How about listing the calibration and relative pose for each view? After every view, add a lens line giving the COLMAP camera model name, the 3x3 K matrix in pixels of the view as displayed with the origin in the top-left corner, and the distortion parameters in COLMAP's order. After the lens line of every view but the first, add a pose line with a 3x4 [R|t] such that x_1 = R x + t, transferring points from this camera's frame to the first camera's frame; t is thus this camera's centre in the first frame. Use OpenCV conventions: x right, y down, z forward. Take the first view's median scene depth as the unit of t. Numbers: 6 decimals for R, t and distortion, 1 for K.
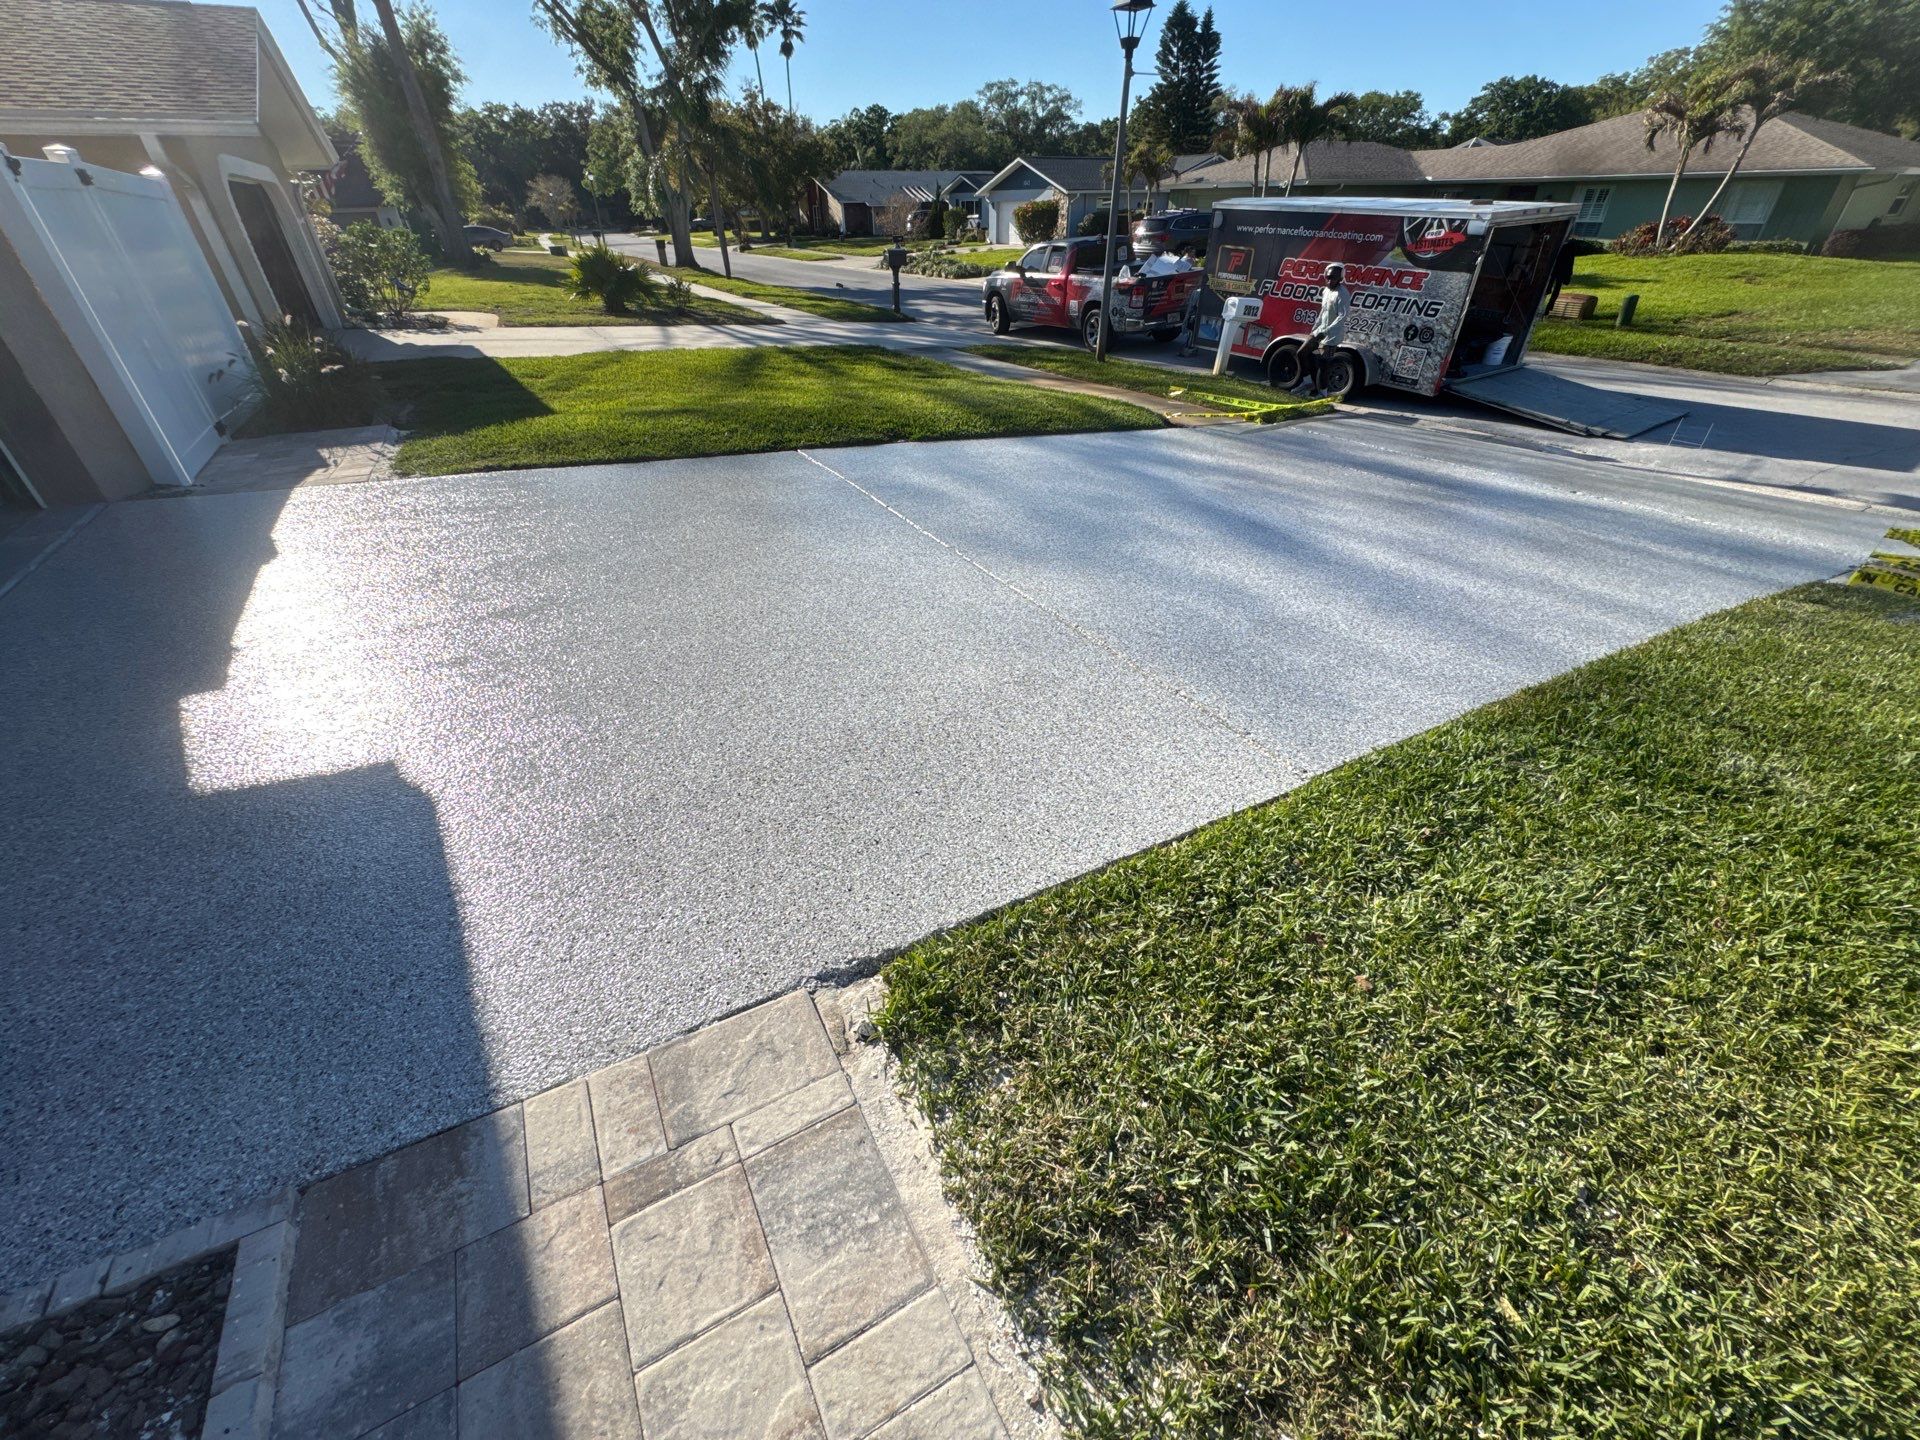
lens RADIAL K [[762.8, 0, 958.2], [0, 762.8, 719.1], [0, 0, 1]] dist [-0.001765, 0.000094]
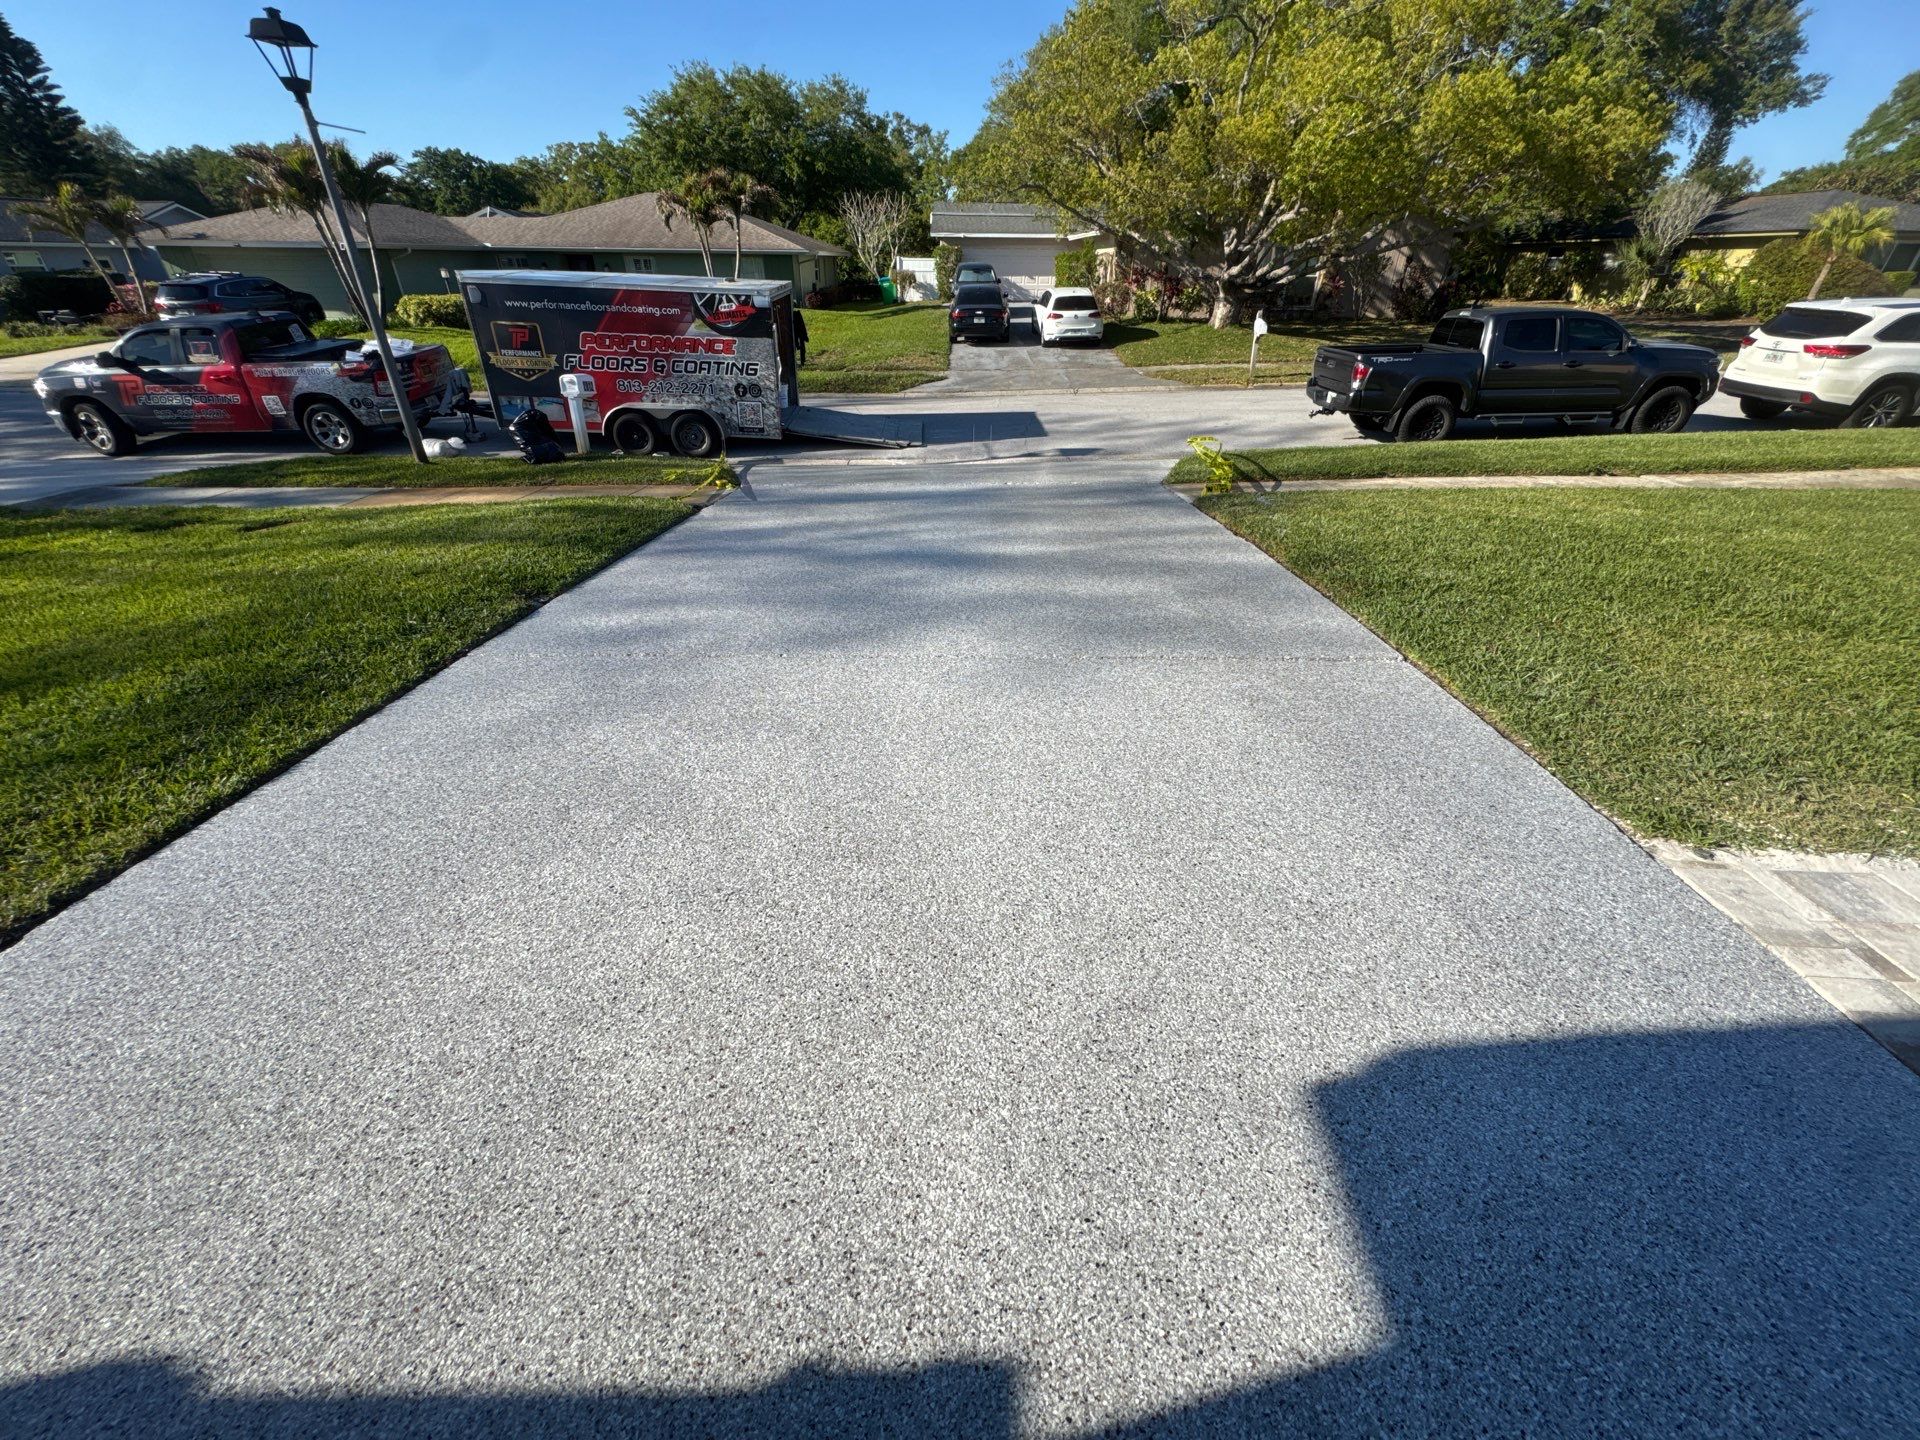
lens RADIAL K [[761.7, 0, 958.3], [0, 761.7, 720.0], [0, 0, 1]] dist [-0.002244, 0.000224]
pose [[0.504299, -0.429928, 0.748896, -0.275819], [0.469568, 0.864351, 0.180007, -0.117821], [-0.724699, 0.260880, 0.637772, 0.147607]]
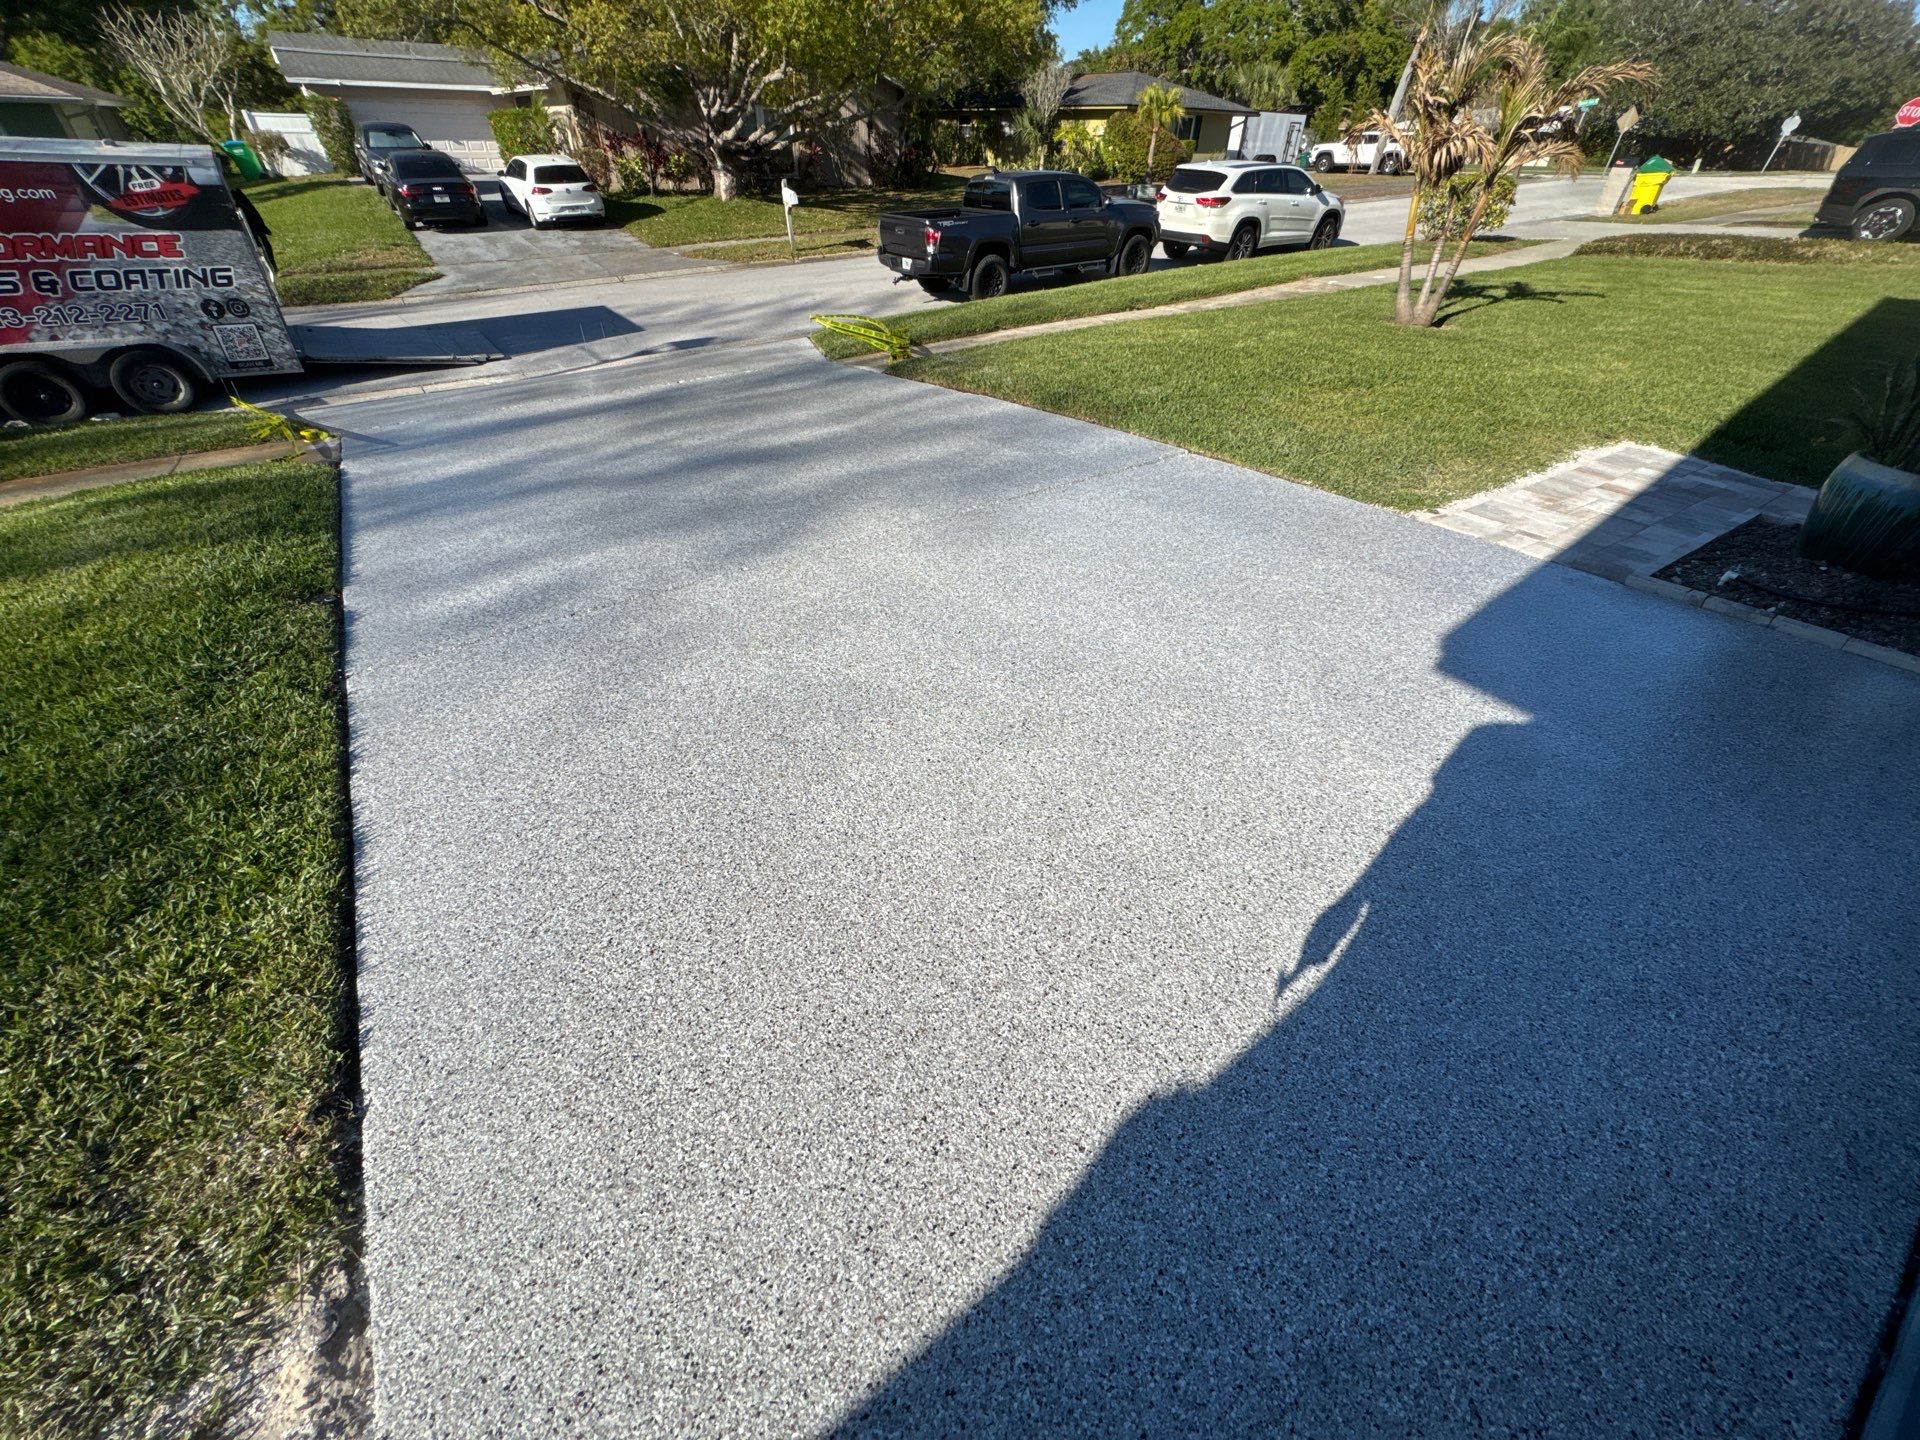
lens RADIAL K [[761.7, 0, 958.3], [0, 761.7, 720.0], [0, 0, 1]] dist [-0.002244, 0.000224]
pose [[-0.090883, -0.596994, 0.797081, -0.356478], [0.540489, 0.642684, 0.542981, -0.207277], [-0.836428, 0.480161, 0.264260, 0.288264]]
